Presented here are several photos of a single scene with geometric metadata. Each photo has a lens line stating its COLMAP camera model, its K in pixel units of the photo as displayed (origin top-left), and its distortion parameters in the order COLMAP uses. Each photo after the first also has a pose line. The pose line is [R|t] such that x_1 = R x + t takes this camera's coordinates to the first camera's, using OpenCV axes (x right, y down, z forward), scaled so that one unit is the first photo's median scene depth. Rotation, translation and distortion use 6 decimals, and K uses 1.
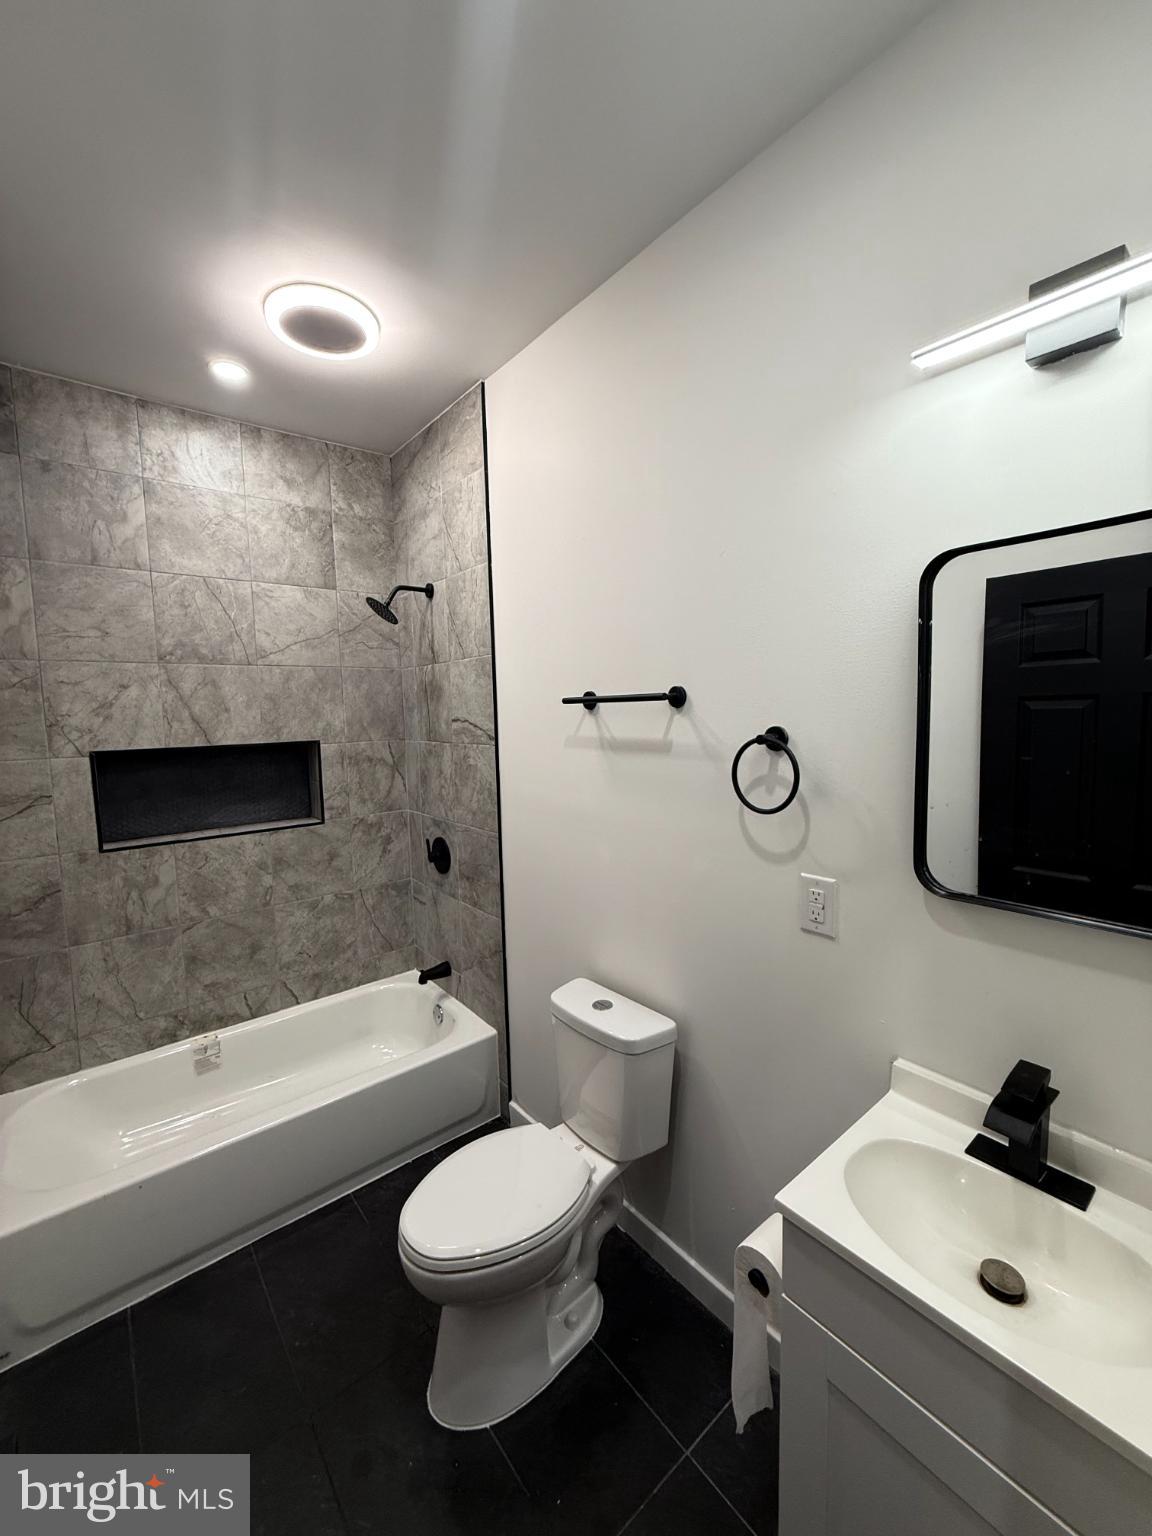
lens RADIAL K [[612.3, 0, 577.3], [0, 612.3, 763.3], [0, 0, 1]] dist [-0.000330, 0.000123]
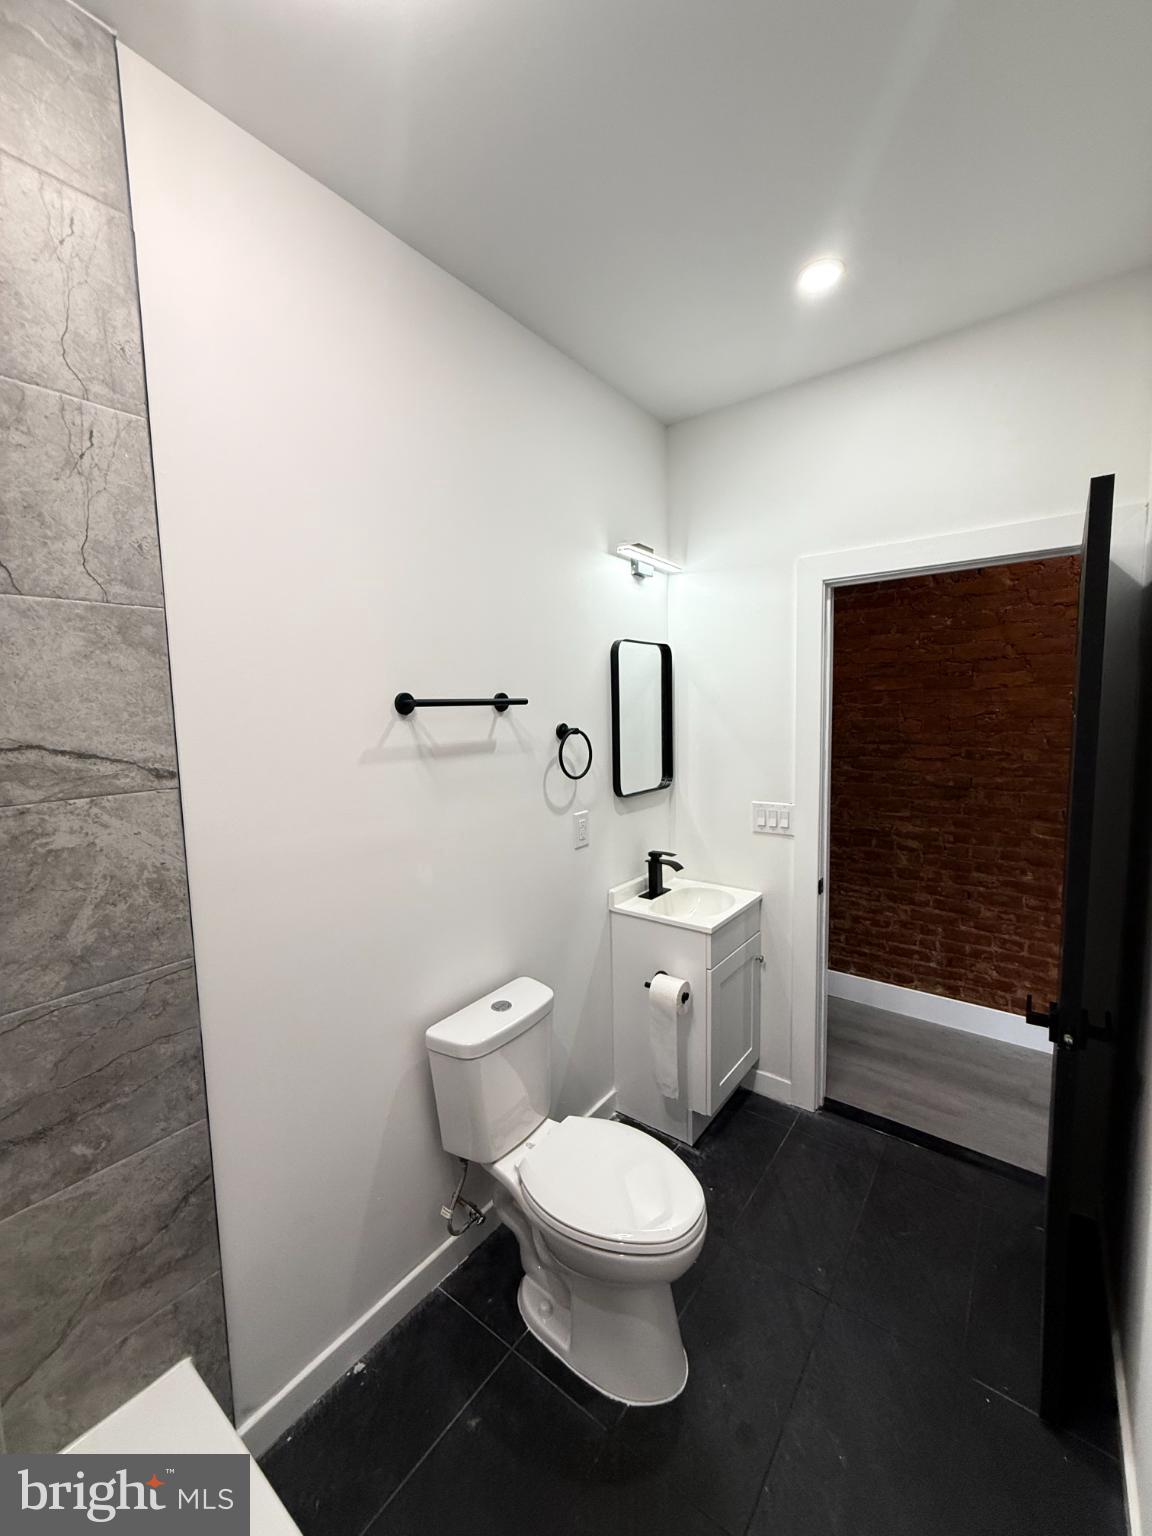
lens RADIAL K [[612.3, 0, 577.3], [0, 612.3, 763.3], [0, 0, 1]] dist [-0.000330, 0.000123]
pose [[-0.227433, -0.066040, 0.971552, -0.684116], [0.111825, 0.989326, 0.093426, -0.058150], [-0.967352, 0.129892, -0.217621, 0.762595]]
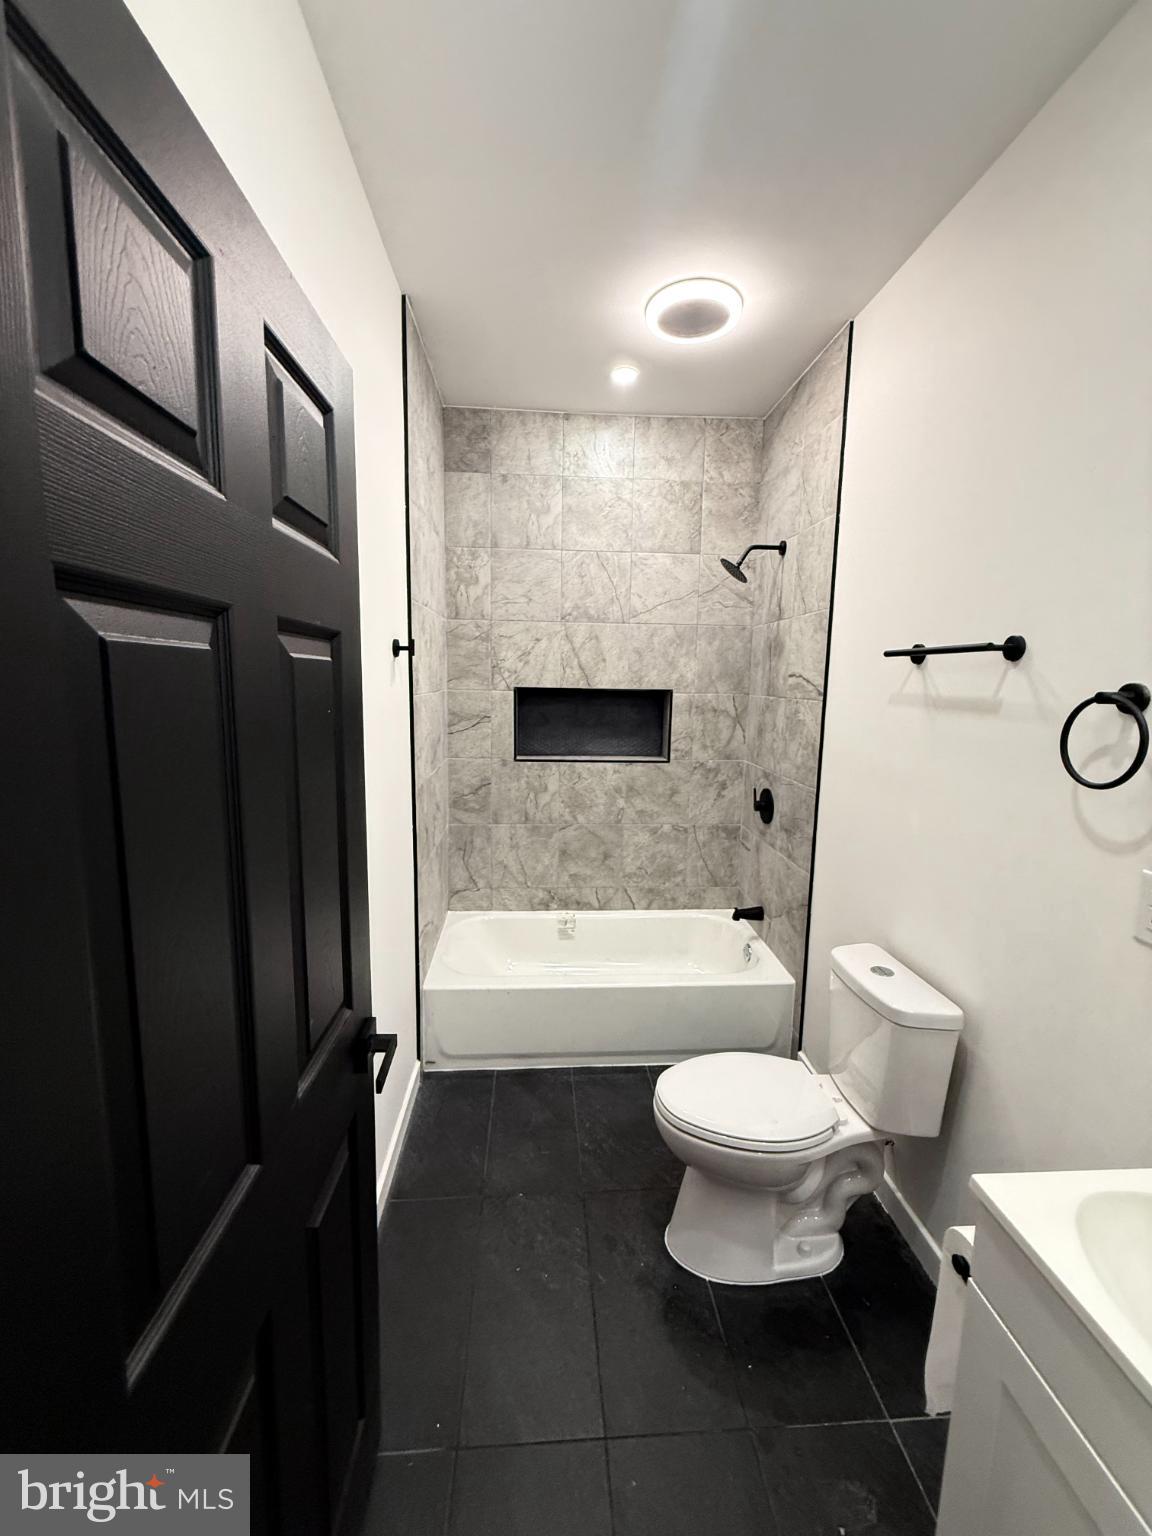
lens RADIAL K [[612.3, 0, 577.3], [0, 612.3, 763.3], [0, 0, 1]] dist [-0.000330, 0.000123]
pose [[0.811476, 0.119158, -0.572108, 0.118909], [-0.088122, 0.992747, 0.081776, 0.024107], [0.577703, -0.015943, 0.816091, -0.042533]]
